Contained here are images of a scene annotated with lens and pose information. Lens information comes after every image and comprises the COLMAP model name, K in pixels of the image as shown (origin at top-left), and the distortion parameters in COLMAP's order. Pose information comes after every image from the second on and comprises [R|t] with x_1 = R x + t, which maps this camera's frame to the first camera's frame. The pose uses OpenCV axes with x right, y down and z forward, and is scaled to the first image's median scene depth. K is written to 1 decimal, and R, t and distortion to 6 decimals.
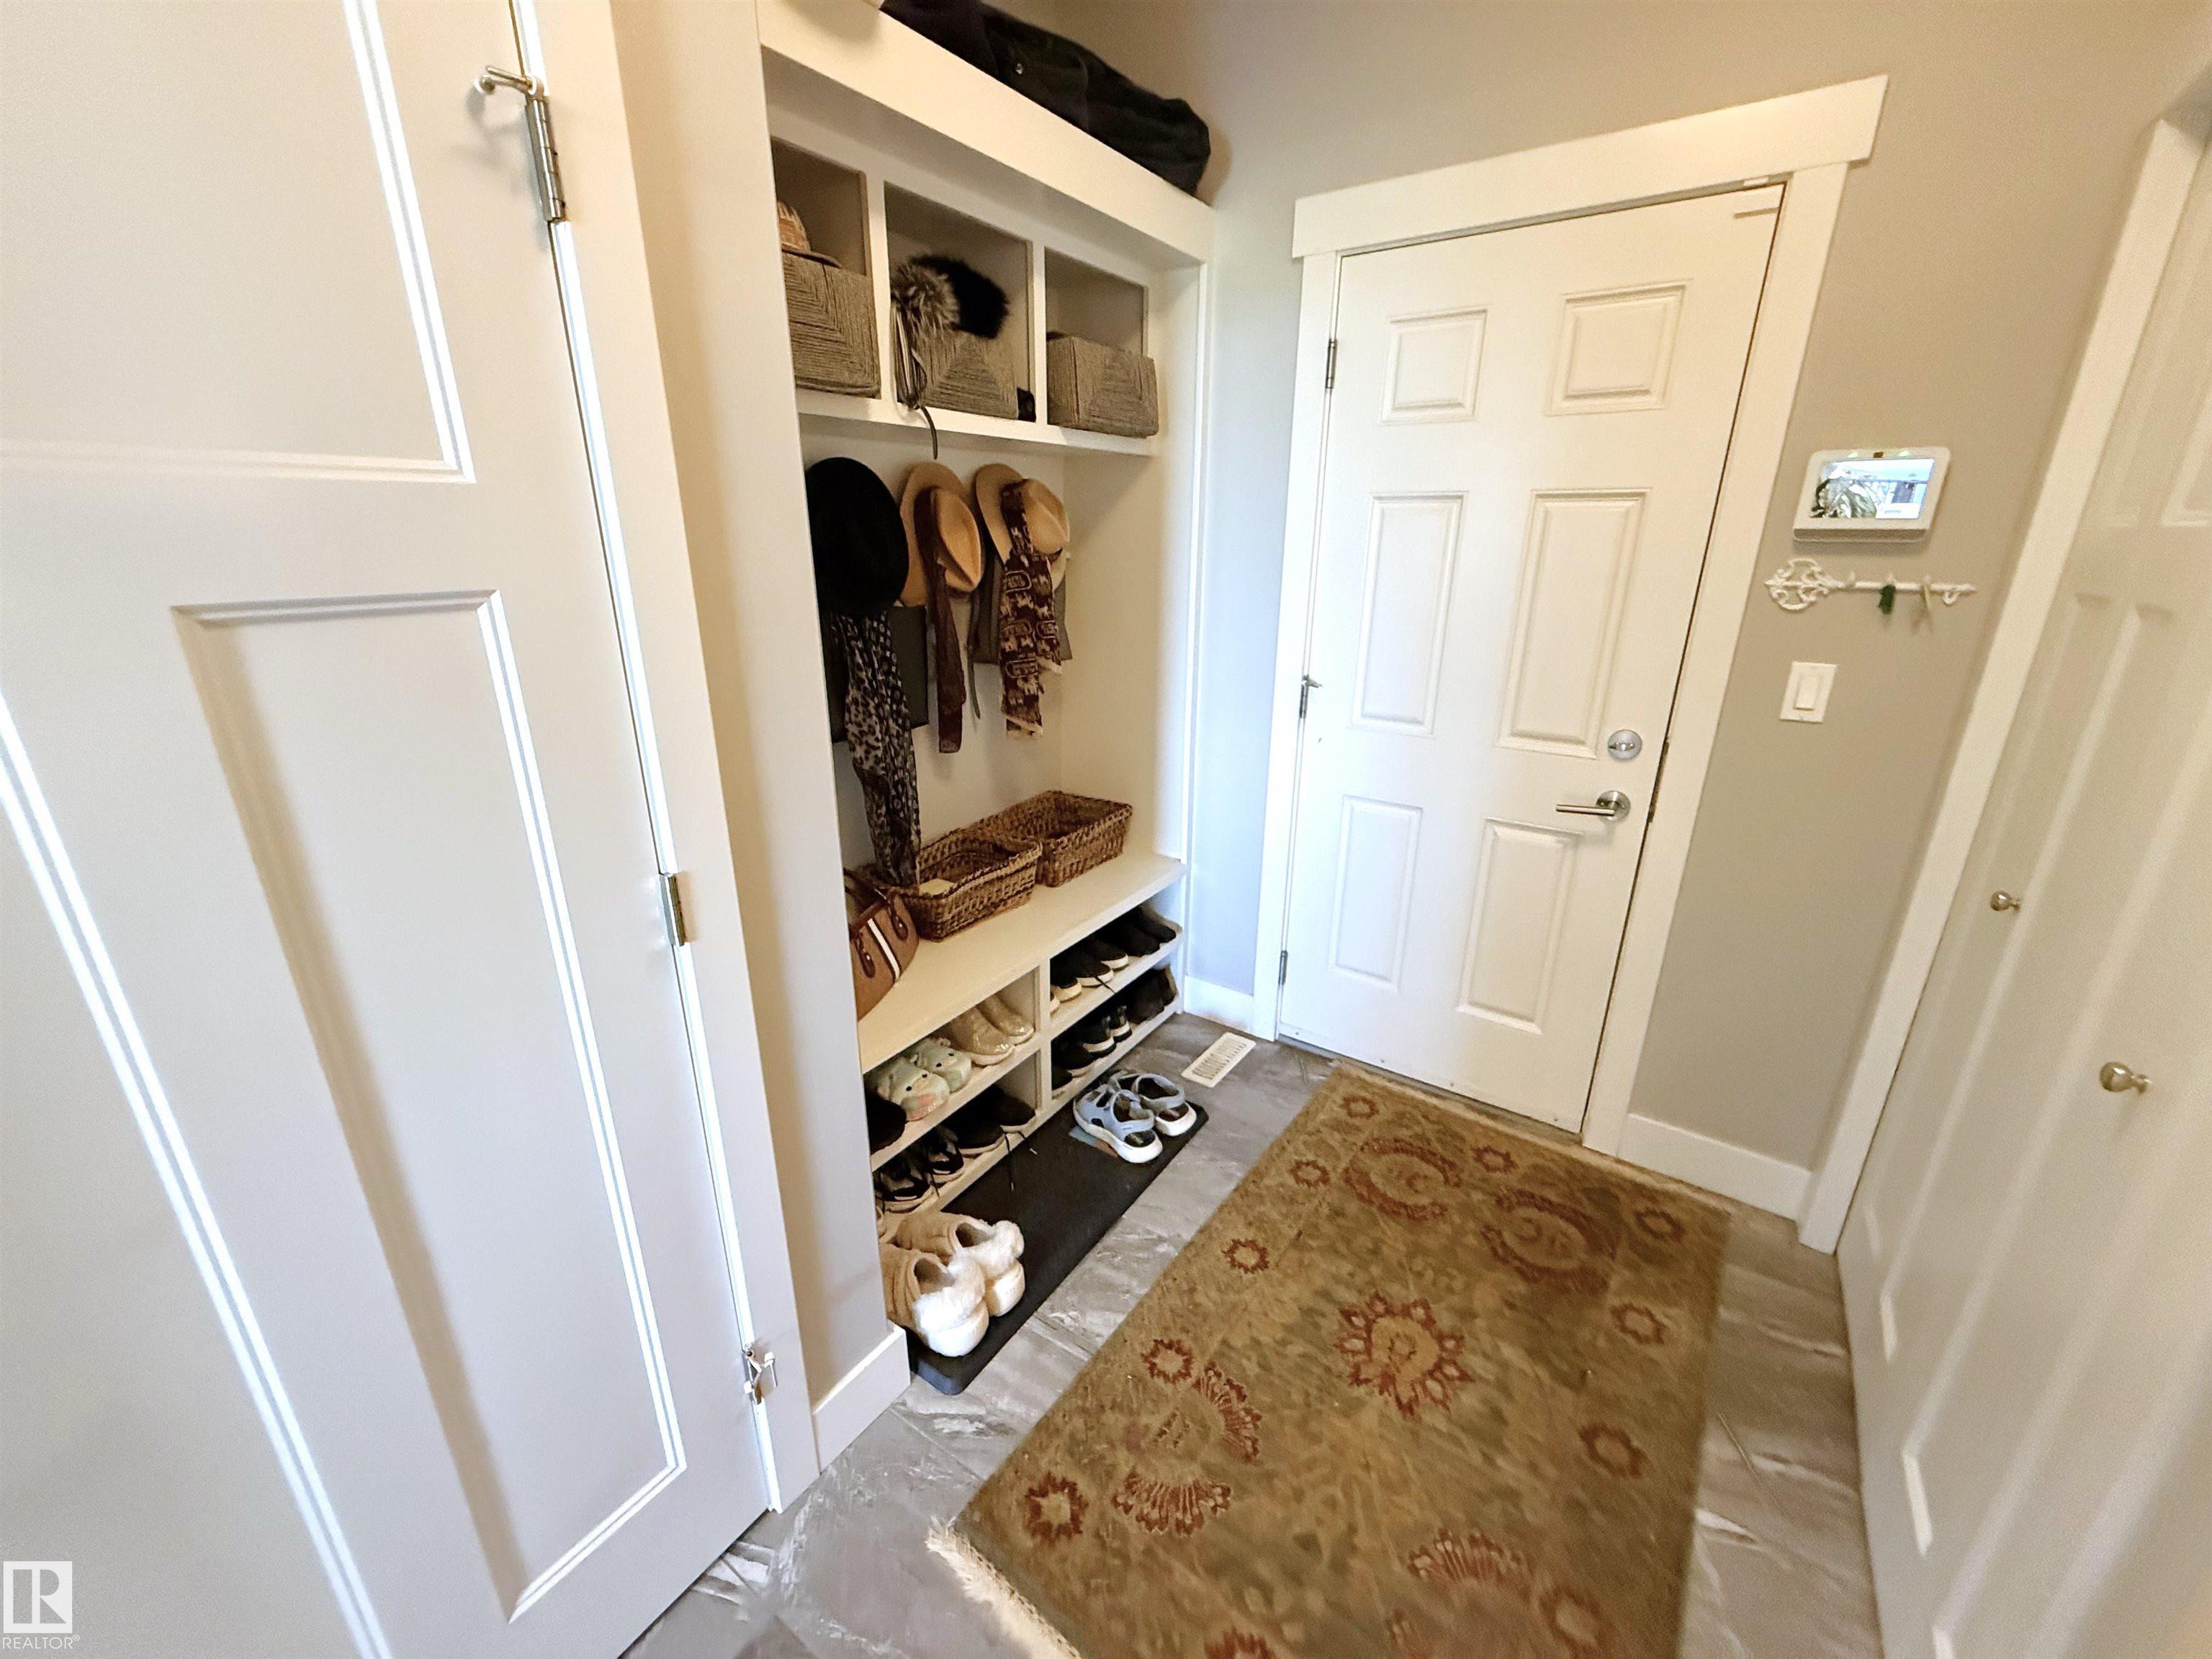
lens RADIAL K [[880.9, 0, 1102.3], [0, 880.9, 825.0], [0, 0, 1]] dist [-0.000475, 0.000453]
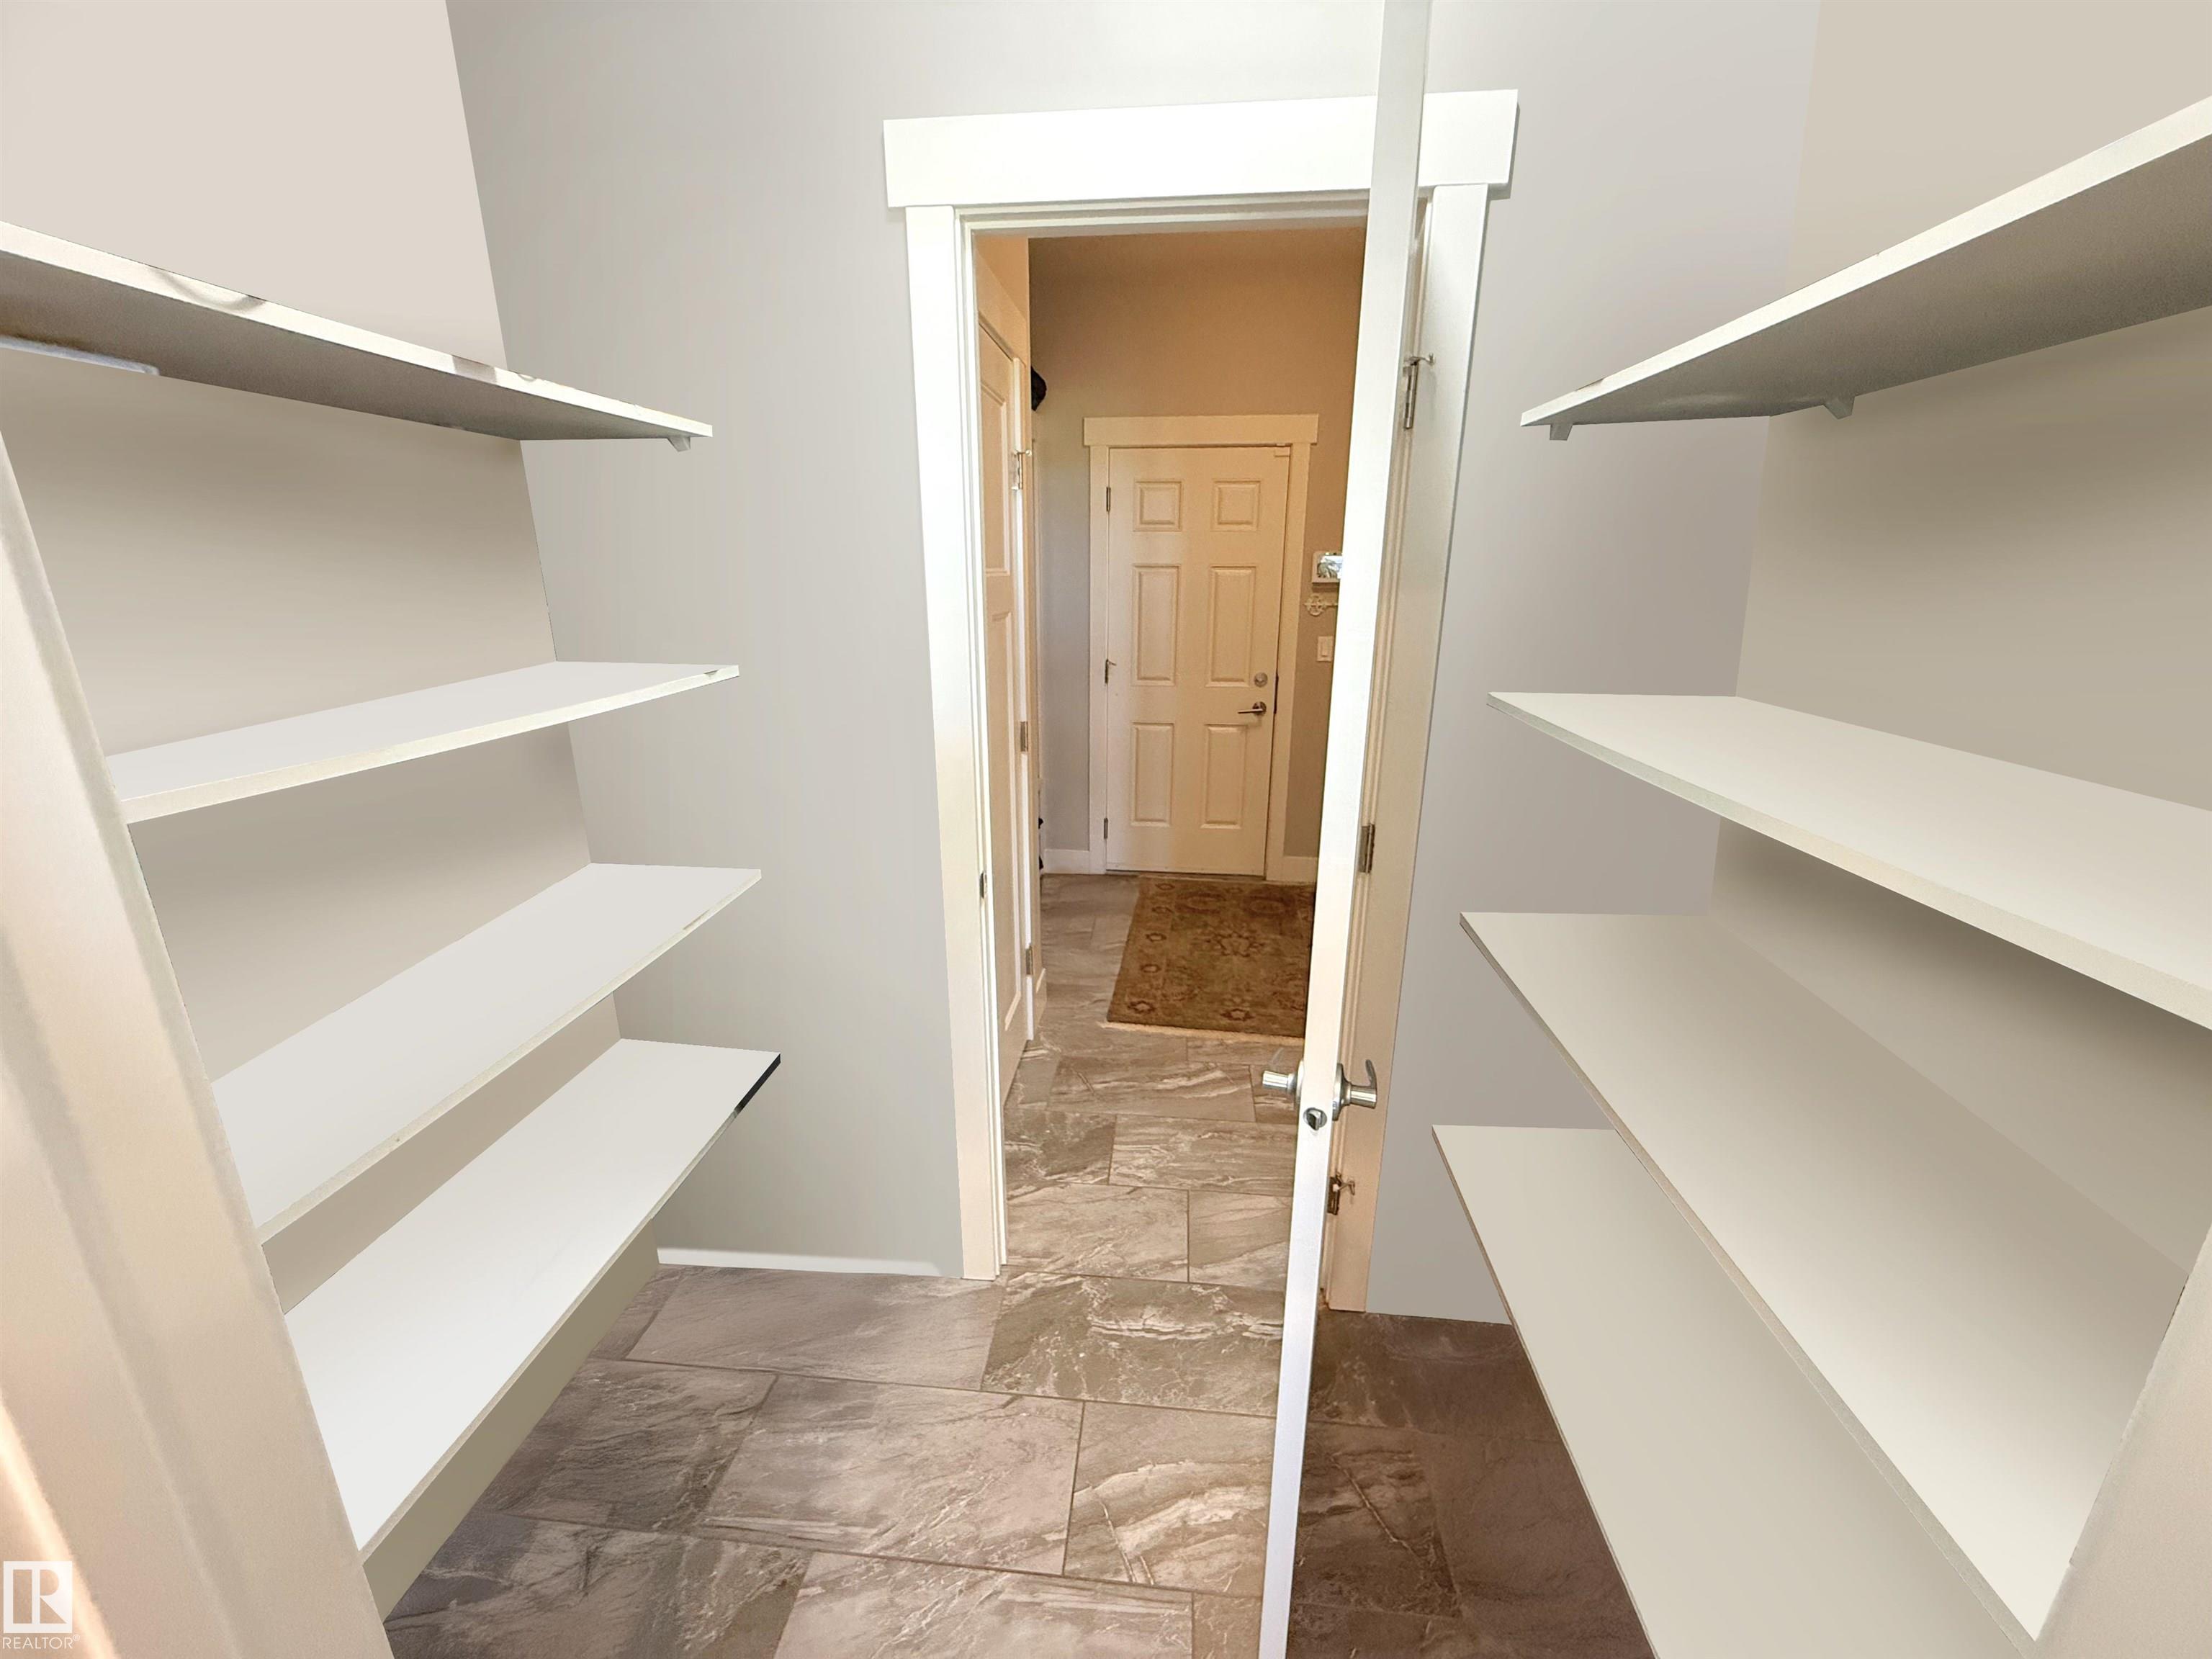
lens RADIAL K [[880.9, 0, 1106.5], [0, 880.9, 830.6], [0, 0, 1]] dist [-0.000475, 0.000453]
pose [[0.873324, -0.137667, 0.467283, -0.812500], [0.154602, 0.987975, 0.002126, 0.215228], [-0.461956, 0.070386, 0.884105, -0.726114]]
